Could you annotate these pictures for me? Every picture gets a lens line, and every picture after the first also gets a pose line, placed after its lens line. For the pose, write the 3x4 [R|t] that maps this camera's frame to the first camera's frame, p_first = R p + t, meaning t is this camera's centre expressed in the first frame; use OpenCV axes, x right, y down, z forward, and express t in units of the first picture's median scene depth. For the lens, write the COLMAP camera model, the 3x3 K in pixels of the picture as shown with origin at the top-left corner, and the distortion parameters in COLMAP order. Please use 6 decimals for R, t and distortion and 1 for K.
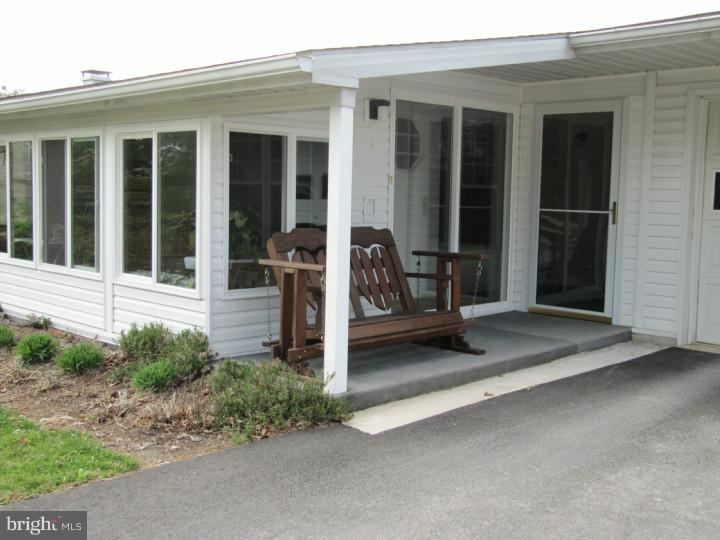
lens RADIAL K [[813.6, 0, 360.0], [0, 813.6, 270.0], [0, 0, 1]] dist [0.001001, 0.004883]
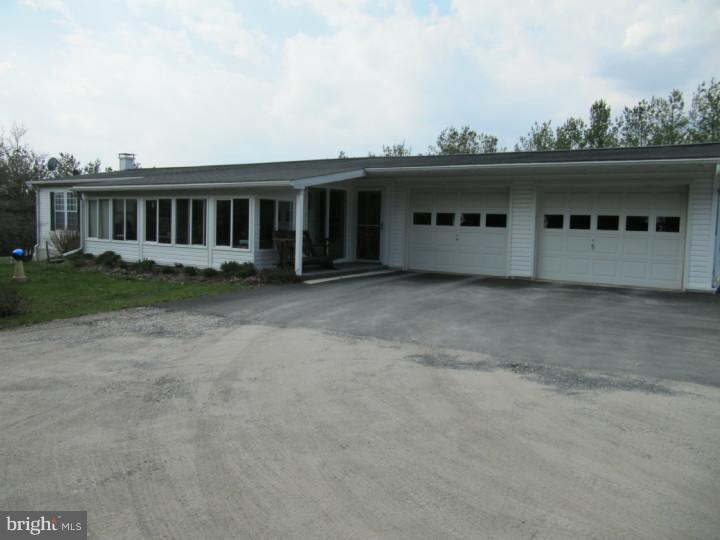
lens RADIAL K [[598.8, 0, 360.0], [0, 598.8, 270.0], [0, 0, 1]] dist [-0.030449, 0.004258]
pose [[0.978535, -0.011241, 0.205772, -0.246133], [0.013879, 0.999839, -0.011383, 0.130761], [-0.205611, 0.013995, 0.978534, -1.281906]]
